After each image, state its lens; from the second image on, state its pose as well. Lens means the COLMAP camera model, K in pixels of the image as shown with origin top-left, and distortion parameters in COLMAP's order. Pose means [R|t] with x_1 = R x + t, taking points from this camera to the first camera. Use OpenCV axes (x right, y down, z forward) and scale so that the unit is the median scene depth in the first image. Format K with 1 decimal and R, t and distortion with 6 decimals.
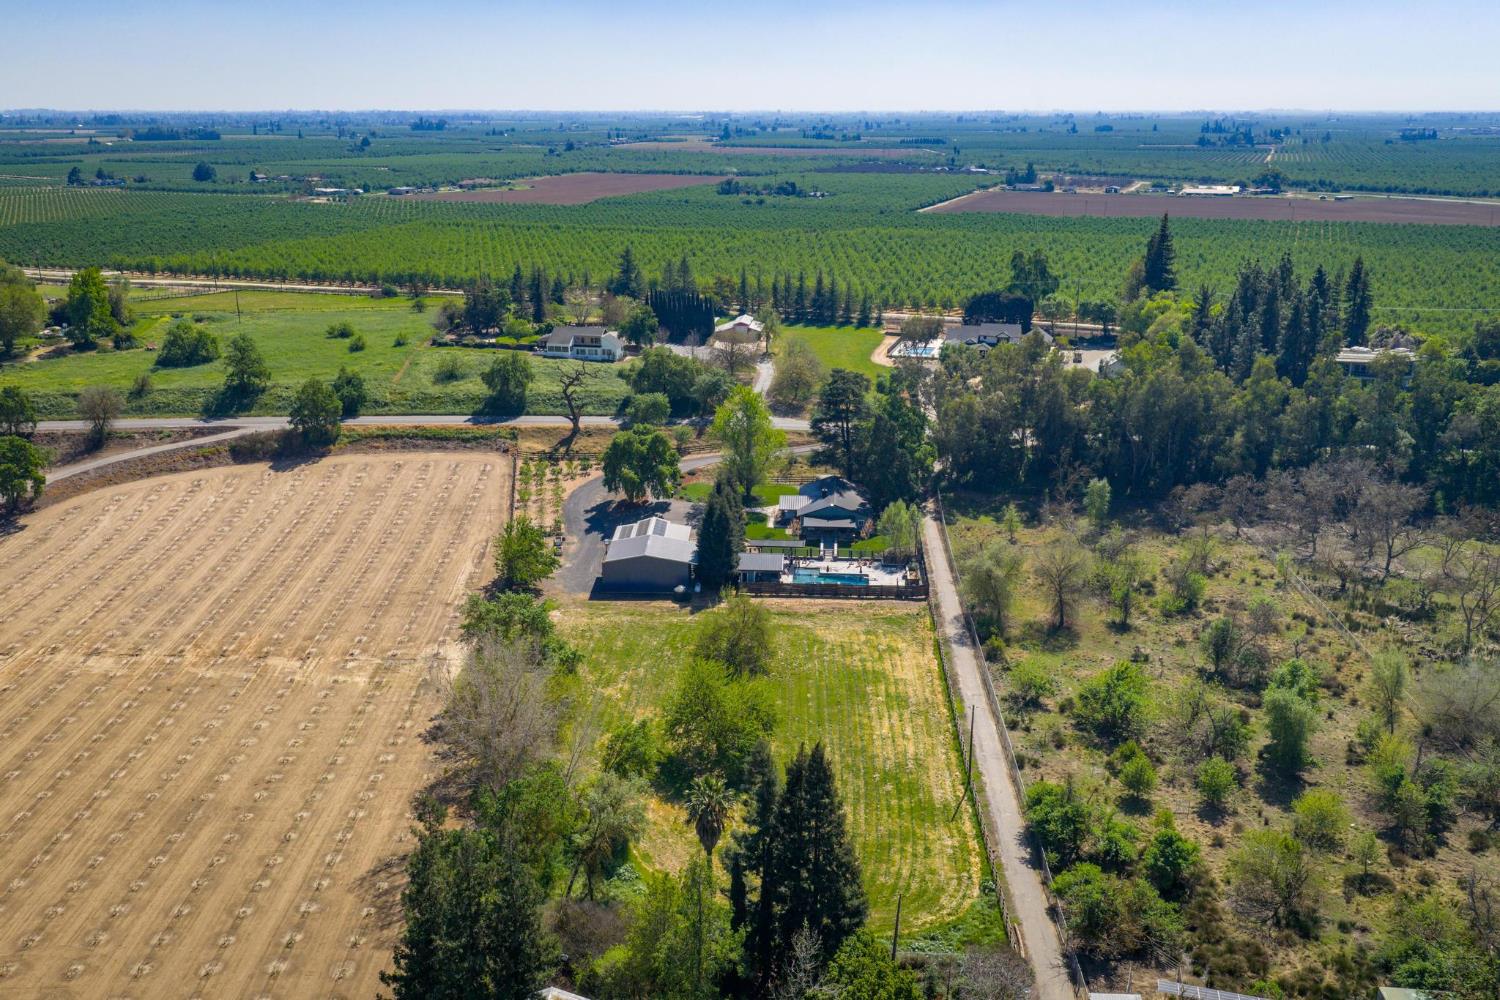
lens RADIAL K [[1234.8, 0, 750.4], [0, 1234.8, 514.3], [0, 0, 1]] dist [0.000886, -0.012712]
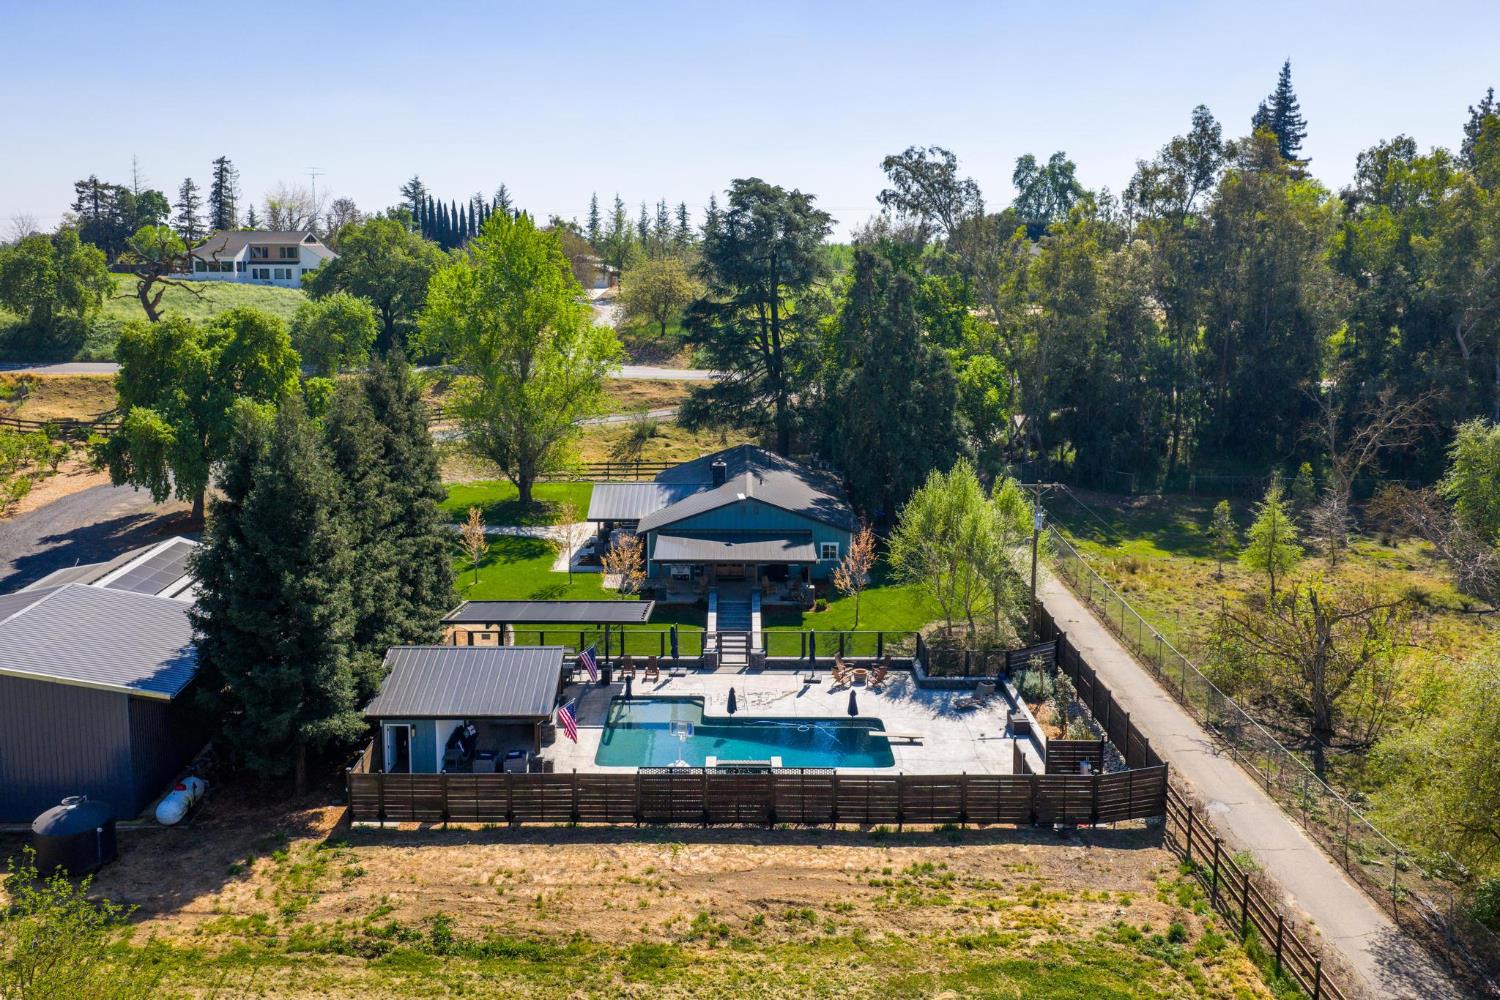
lens RADIAL K [[1275.3, 0, 730.9], [0, 1275.3, 404.7], [0, 0, 1]] dist [0.004054, -0.014814]
pose [[0.997824, -0.005074, 0.065737, 0.043005], [0.015685, 0.986678, -0.161925, 0.024333], [-0.064040, 0.162604, 0.984611, 0.691064]]
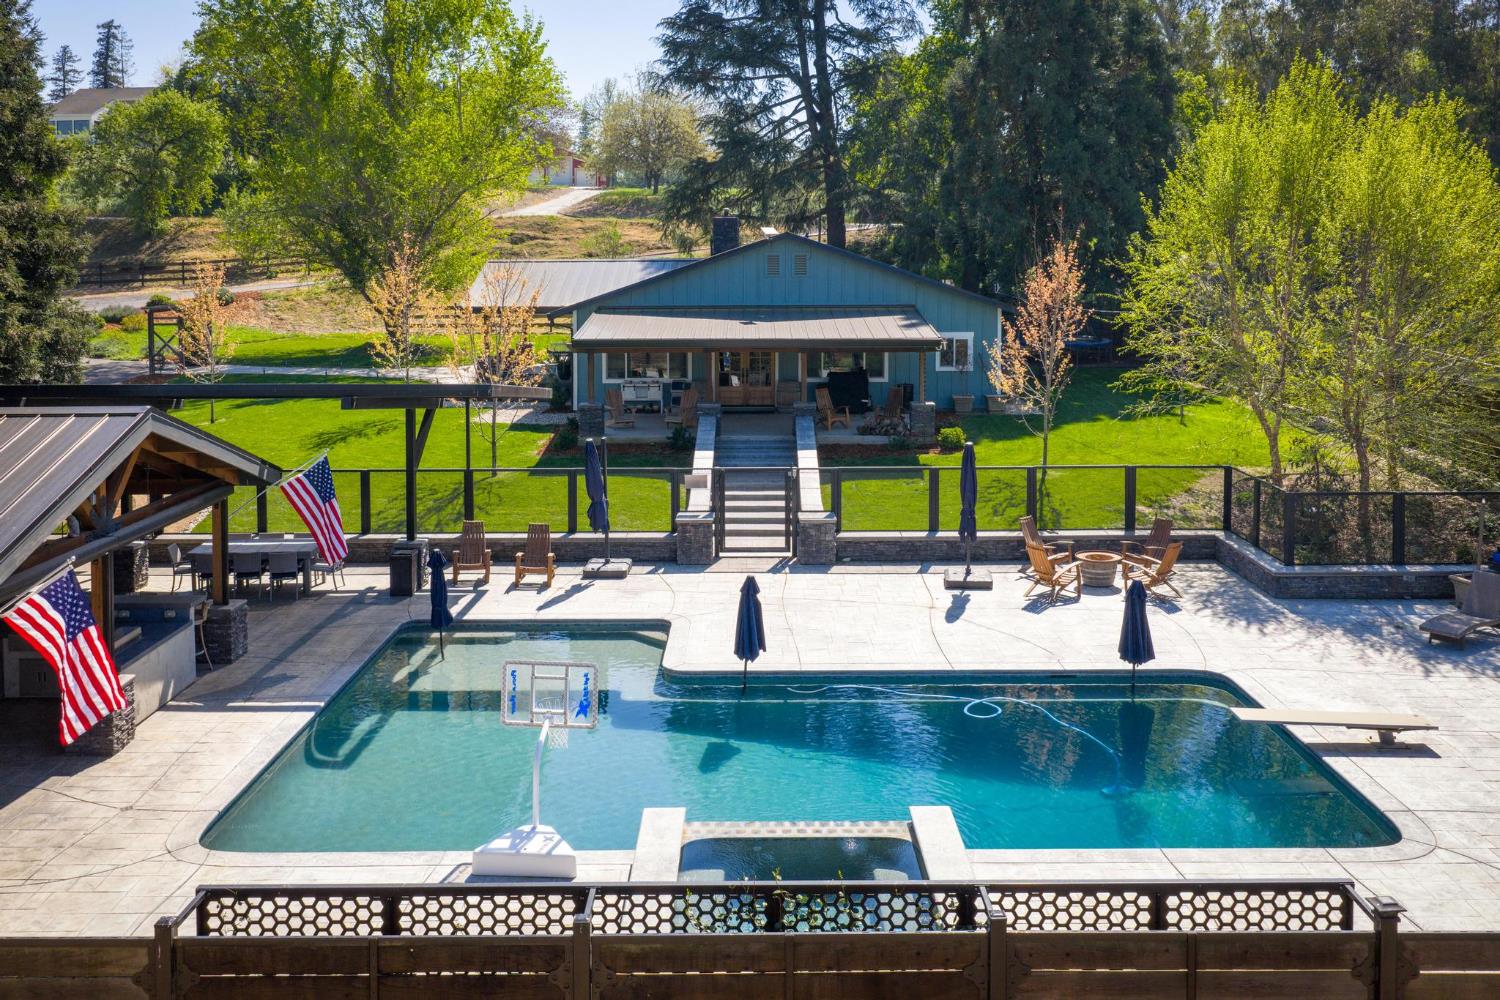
lens RADIAL K [[1318.5, 0, 768.8], [0, 1318.5, 291.0], [0, 0, 1]] dist [0.001466, -0.008851]
pose [[0.996737, -0.003198, 0.080660, 0.054959], [0.023368, 0.967863, -0.250391, 0.043590], [-0.077268, 0.251458, 0.964779, 0.879232]]
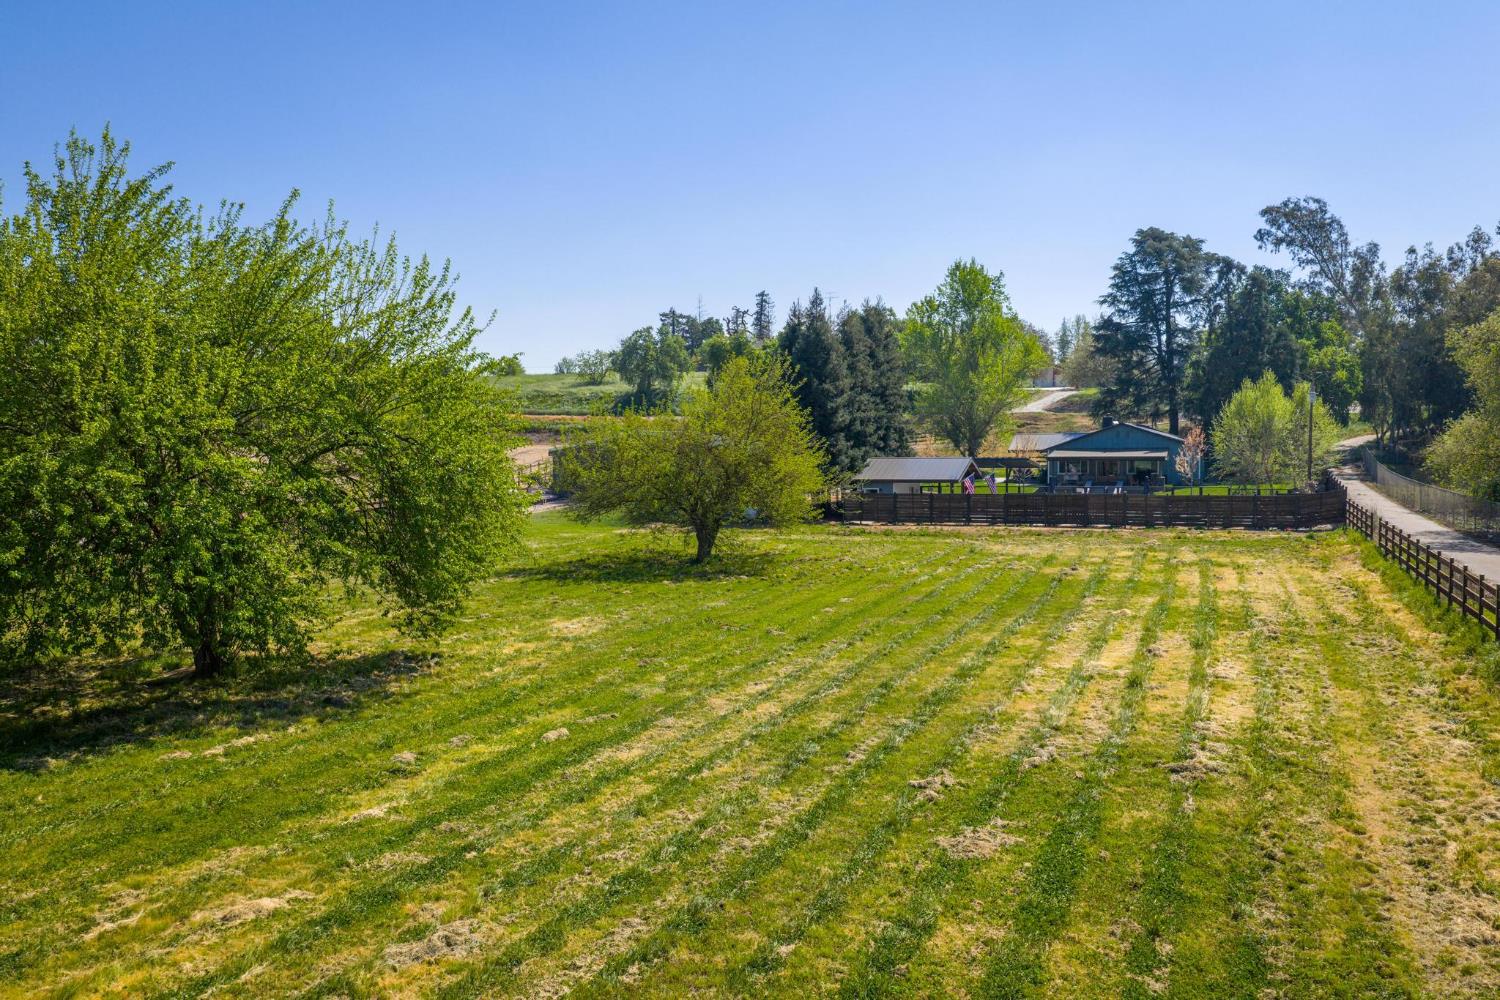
lens RADIAL K [[1234.8, 0, 750.4], [0, 1234.8, 514.3], [0, 0, 1]] dist [0.000886, -0.012712]
pose [[0.952694, 0.011374, -0.303717, 0.080477], [-0.077226, 0.975562, -0.205707, 0.138934], [0.293955, 0.219431, 0.930291, 0.557867]]
